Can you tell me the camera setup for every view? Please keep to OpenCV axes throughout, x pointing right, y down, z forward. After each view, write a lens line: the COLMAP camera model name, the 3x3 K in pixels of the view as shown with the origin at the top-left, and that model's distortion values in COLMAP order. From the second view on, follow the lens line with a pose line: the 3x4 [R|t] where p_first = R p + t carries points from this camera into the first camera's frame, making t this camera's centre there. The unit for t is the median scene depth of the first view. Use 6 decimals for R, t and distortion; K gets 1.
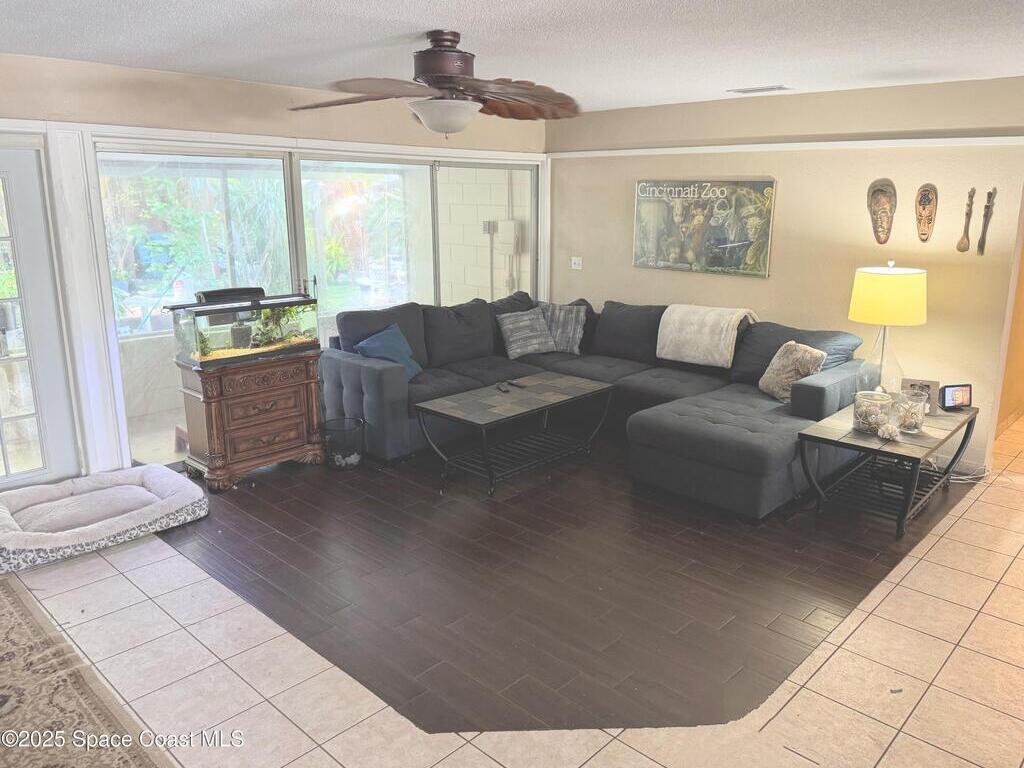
lens RADIAL K [[733.1, 0, 512.0], [0, 733.1, 384.0], [0, 0, 1]] dist [0.082923, -0.097537]
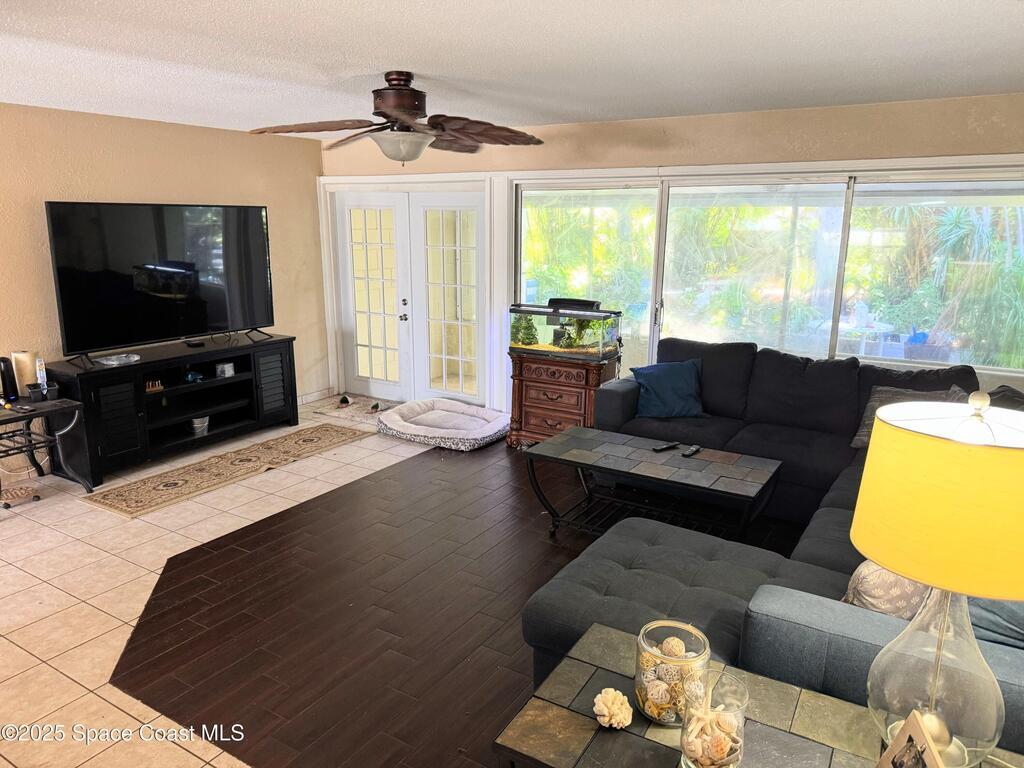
lens RADIAL K [[696.3, 0, 512.0], [0, 696.3, 384.0], [0, 0, 1]] dist [0.073389, -0.000123]
pose [[0.223249, 0.223210, -0.948861, 0.885201], [-0.249120, 0.954167, 0.165845, -0.195804], [0.942390, 0.199356, 0.268623, 0.771271]]
